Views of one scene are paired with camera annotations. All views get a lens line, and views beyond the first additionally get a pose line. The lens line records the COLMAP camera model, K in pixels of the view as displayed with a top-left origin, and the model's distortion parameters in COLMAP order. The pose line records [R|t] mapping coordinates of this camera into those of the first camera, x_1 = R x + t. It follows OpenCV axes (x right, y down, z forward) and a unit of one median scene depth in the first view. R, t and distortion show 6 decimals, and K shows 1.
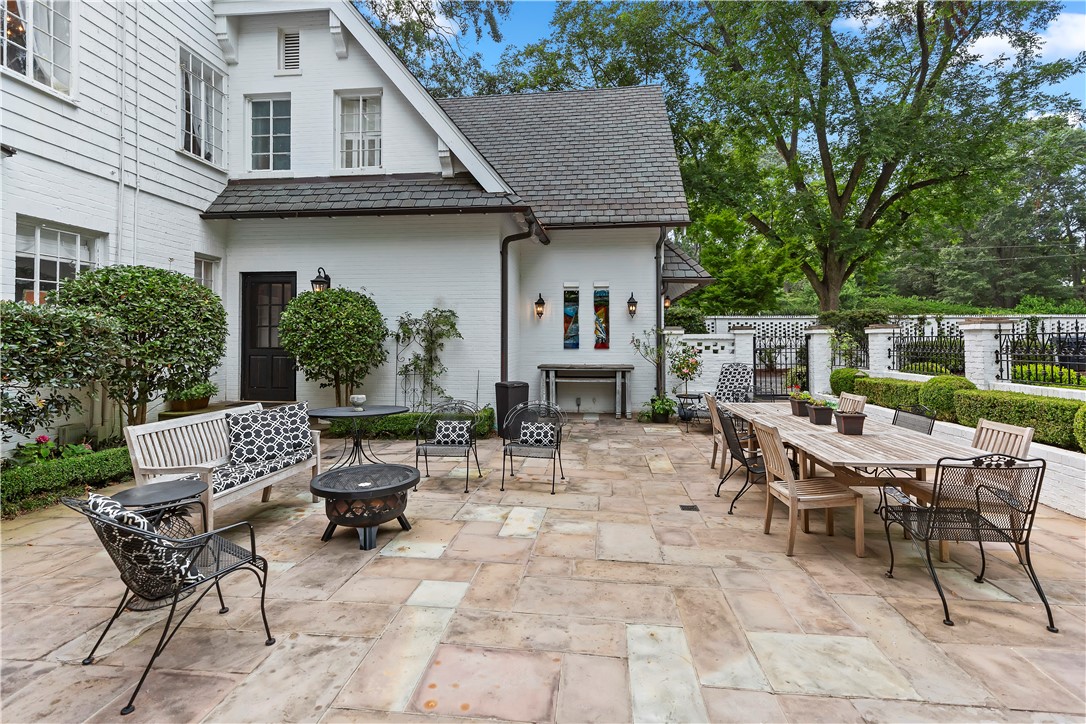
lens RADIAL K [[506.6, 0, 560.0], [0, 506.6, 333.7], [0, 0, 1]] dist [0.003963, 0.000776]
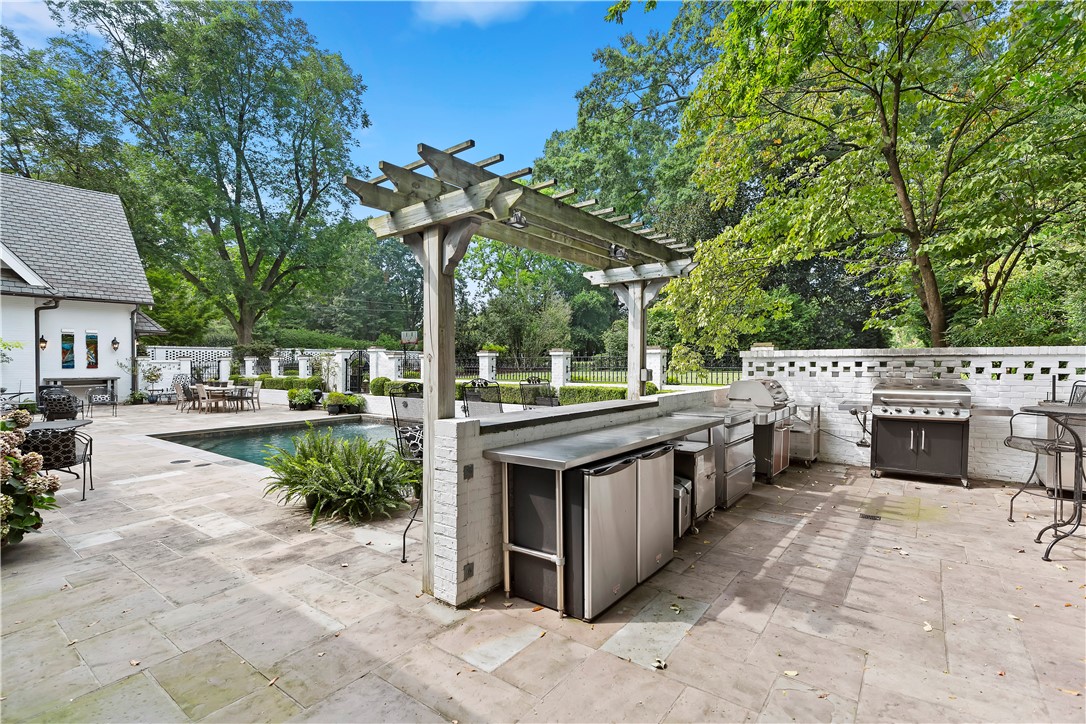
lens RADIAL K [[506.6, 0, 549.3], [0, 506.6, 362.5], [0, 0, 1]] dist [0.003963, 0.000776]
pose [[0.539394, -0.005354, 0.842036, -0.510351], [-0.004483, 0.999947, 0.009230, -0.012685], [-0.842042, -0.008753, 0.539342, -1.200446]]
